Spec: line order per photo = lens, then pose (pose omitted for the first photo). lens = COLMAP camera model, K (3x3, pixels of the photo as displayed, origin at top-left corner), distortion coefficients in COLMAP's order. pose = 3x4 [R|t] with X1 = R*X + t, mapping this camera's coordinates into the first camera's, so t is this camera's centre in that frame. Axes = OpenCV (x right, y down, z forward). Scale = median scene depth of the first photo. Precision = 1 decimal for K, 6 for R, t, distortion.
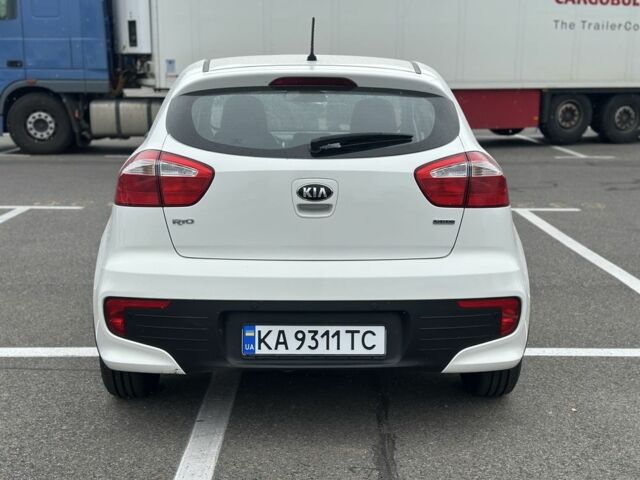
lens RADIAL K [[895.6, 0, 320.0], [0, 895.6, 240.0], [0, 0, 1]] dist [0.205810, -0.499507]
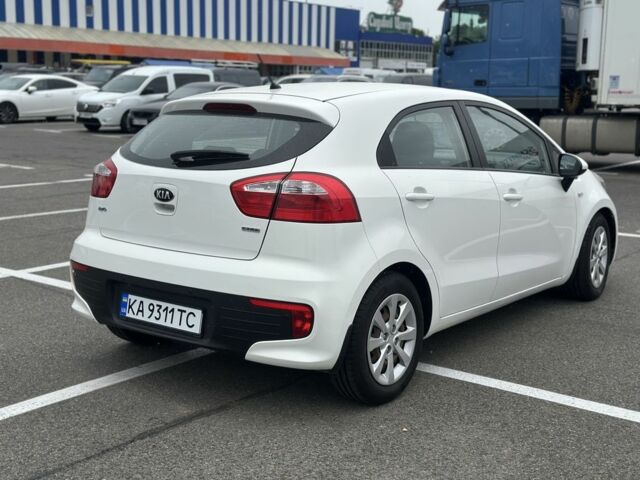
lens RADIAL K [[898.4, 0, 319.1], [0, 898.4, 220.6], [0, 0, 1]] dist [0.155532, -0.060431]
pose [[0.785748, 0.096132, -0.611031, 0.910284], [-0.117288, 0.993083, 0.005414, -0.047791], [0.607325, 0.067413, 0.791588, 0.130030]]
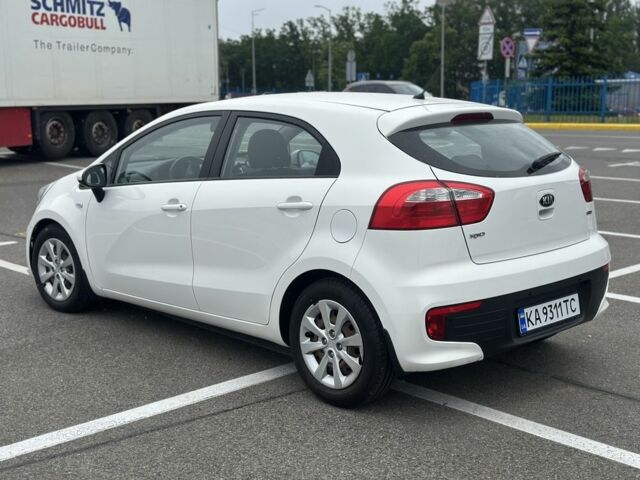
lens RADIAL K [[898.4, 0, 319.1], [0, 898.4, 220.6], [0, 0, 1]] dist [0.155532, -0.060431]
pose [[0.729039, -0.110944, 0.675421, -1.120477], [0.133017, 0.990928, 0.019192, -0.090750], [-0.671423, 0.075851, 0.737183, 0.234222]]
